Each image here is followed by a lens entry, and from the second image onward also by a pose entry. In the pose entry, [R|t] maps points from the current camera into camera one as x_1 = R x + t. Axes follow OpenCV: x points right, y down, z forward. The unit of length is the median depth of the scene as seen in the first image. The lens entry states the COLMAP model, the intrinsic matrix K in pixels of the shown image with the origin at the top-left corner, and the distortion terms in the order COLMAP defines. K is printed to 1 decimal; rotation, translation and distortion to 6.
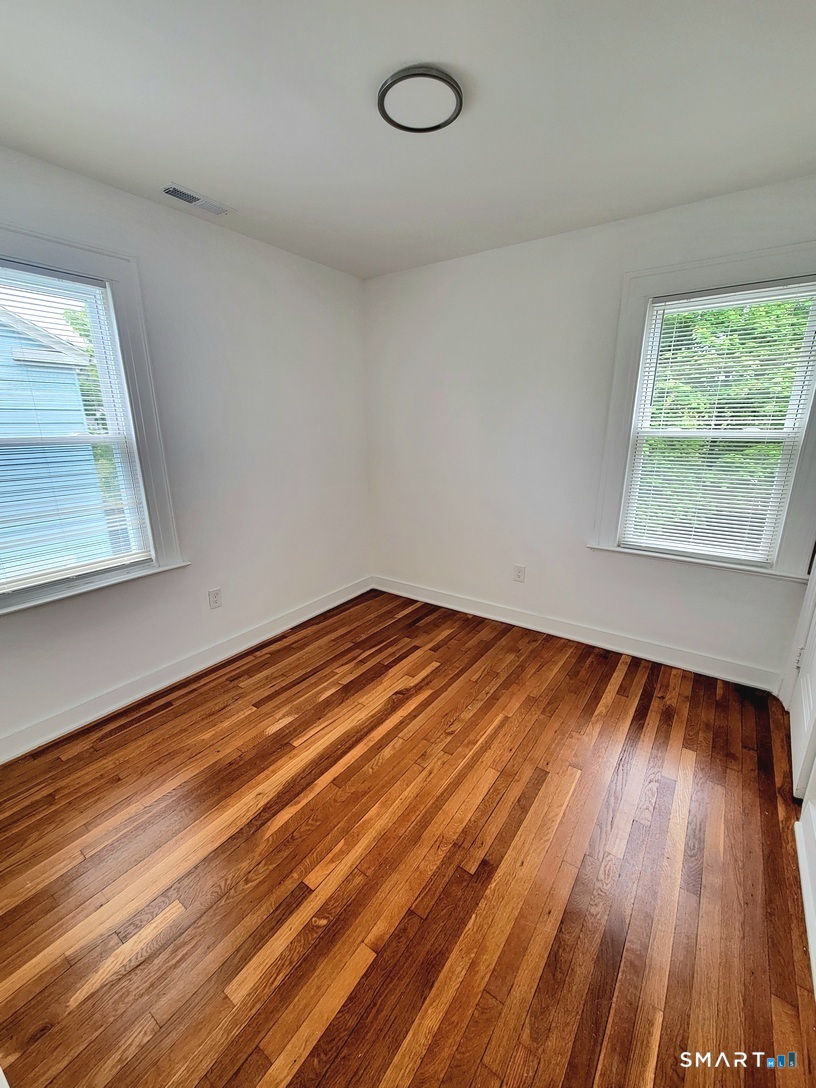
lens RADIAL K [[458.2, 0, 408.0], [0, 458.2, 544.0], [0, 0, 1]] dist [0.026834, 0.000015]
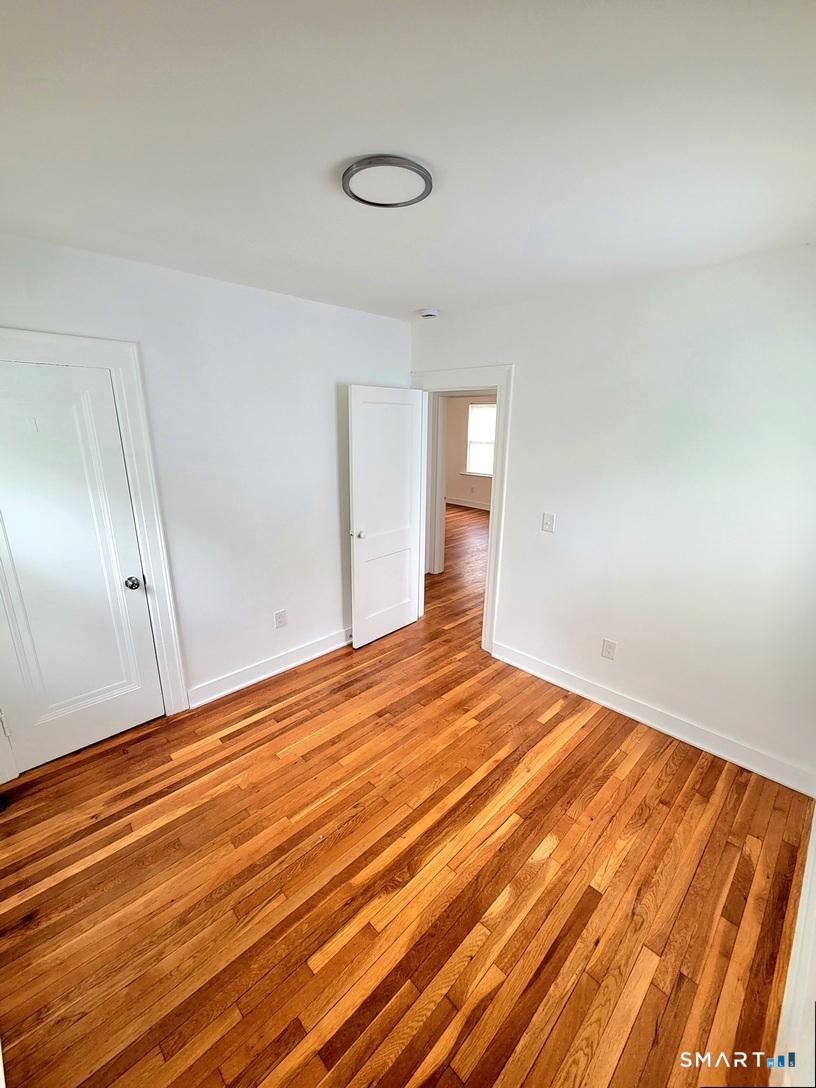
lens RADIAL K [[444.3, 0, 408.0], [0, 444.3, 544.0], [0, 0, 1]] dist [0.002426, -0.000289]
pose [[-0.985385, -0.050543, 0.162672, -0.133137], [0.038623, 0.863805, 0.502345, -0.529458], [-0.165906, 0.501286, -0.849228, 1.475867]]
